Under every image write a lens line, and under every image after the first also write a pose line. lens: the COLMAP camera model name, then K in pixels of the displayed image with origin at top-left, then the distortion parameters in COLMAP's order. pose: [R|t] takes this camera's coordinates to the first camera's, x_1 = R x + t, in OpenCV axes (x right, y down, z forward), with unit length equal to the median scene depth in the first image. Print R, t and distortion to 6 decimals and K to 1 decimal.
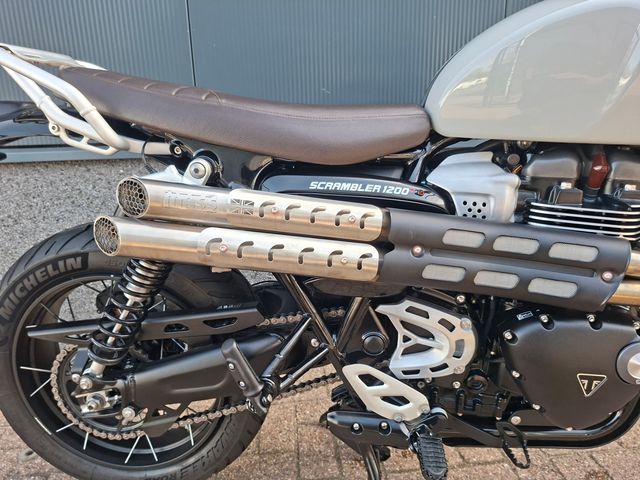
lens RADIAL K [[451.6, 0, 320.0], [0, 451.6, 240.0], [0, 0, 1]] dist [0.065247, -0.071277]
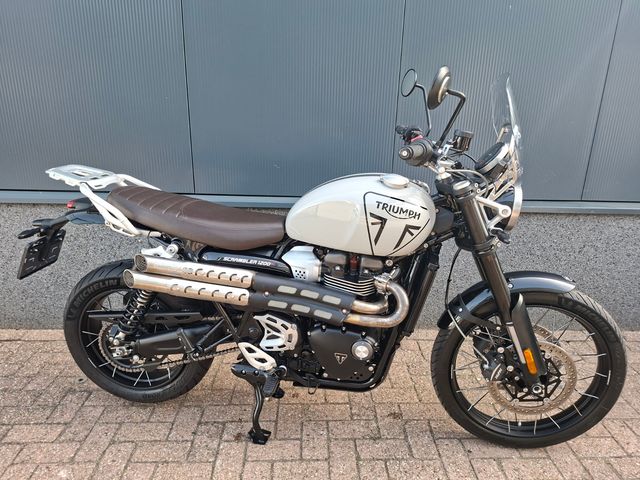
lens RADIAL K [[448.9, 0, 328.2], [0, 448.9, 239.9], [0, 0, 1]] dist [0.064633, -0.066683]
pose [[0.997318, 0.065582, -0.032502, 0.505879], [-0.064127, 0.996974, 0.043944, -0.315415], [0.035286, -0.041742, 0.998505, -1.050968]]
